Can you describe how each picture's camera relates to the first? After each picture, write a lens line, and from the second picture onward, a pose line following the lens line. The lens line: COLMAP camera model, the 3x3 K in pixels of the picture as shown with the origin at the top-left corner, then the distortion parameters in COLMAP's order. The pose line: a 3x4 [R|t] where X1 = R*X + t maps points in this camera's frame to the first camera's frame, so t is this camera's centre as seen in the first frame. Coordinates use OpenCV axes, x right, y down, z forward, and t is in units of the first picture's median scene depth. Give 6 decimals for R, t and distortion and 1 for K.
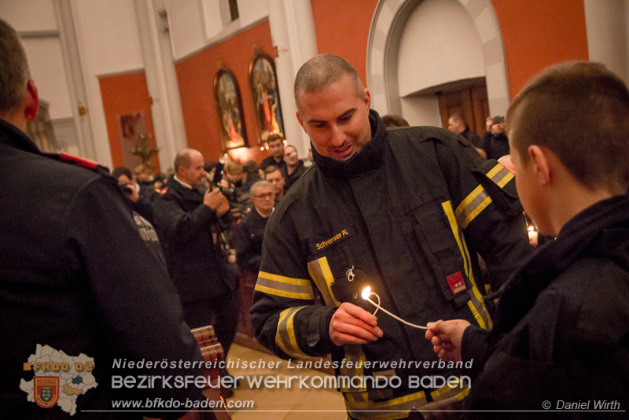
lens RADIAL K [[930.7, 0, 314.5], [0, 930.7, 210.0], [0, 0, 1]] dist [0.179050, 0.060364]
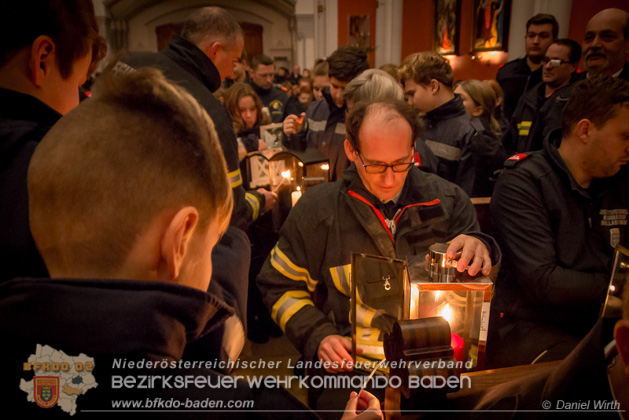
lens RADIAL K [[487.1, 0, 312.8], [0, 487.1, 222.5], [0, 0, 1]] dist [-0.142036, 0.125369]
pose [[0.936986, 0.220852, -0.270707, -0.039442], [-0.143576, 0.949810, 0.277933, -0.017022], [0.318503, -0.221552, 0.921667, 0.446049]]
